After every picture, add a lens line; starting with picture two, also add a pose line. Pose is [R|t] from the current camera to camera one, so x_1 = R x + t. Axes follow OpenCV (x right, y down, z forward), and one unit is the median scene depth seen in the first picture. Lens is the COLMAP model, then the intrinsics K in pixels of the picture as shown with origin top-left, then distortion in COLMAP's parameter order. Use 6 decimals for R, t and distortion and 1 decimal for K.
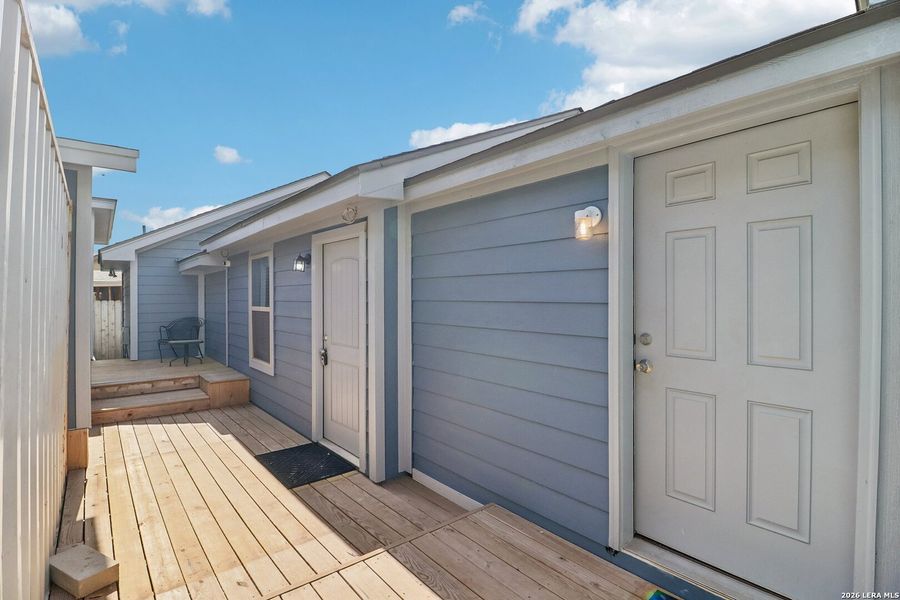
lens RADIAL K [[423.8, 0, 449.2], [0, 423.8, 297.7], [0, 0, 1]] dist [-0.023108, 0.000943]
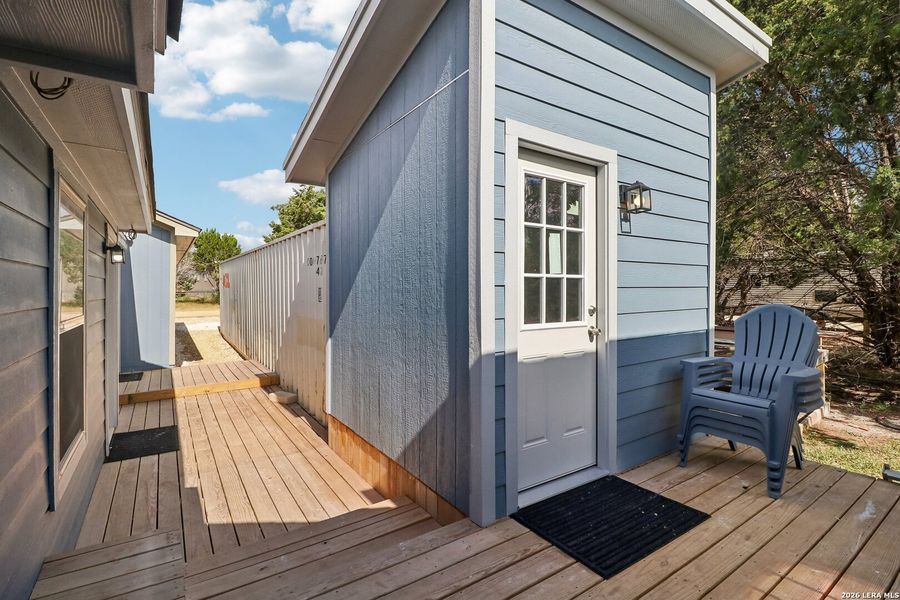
lens RADIAL K [[423.8, 0, 451.4], [0, 423.8, 294.9], [0, 0, 1]] dist [-0.023108, 0.000943]
pose [[-0.993005, 0.002880, 0.118037, -1.100171], [0.004235, 0.999928, 0.011230, -0.005450], [-0.117996, 0.011651, -0.992946, 1.714699]]
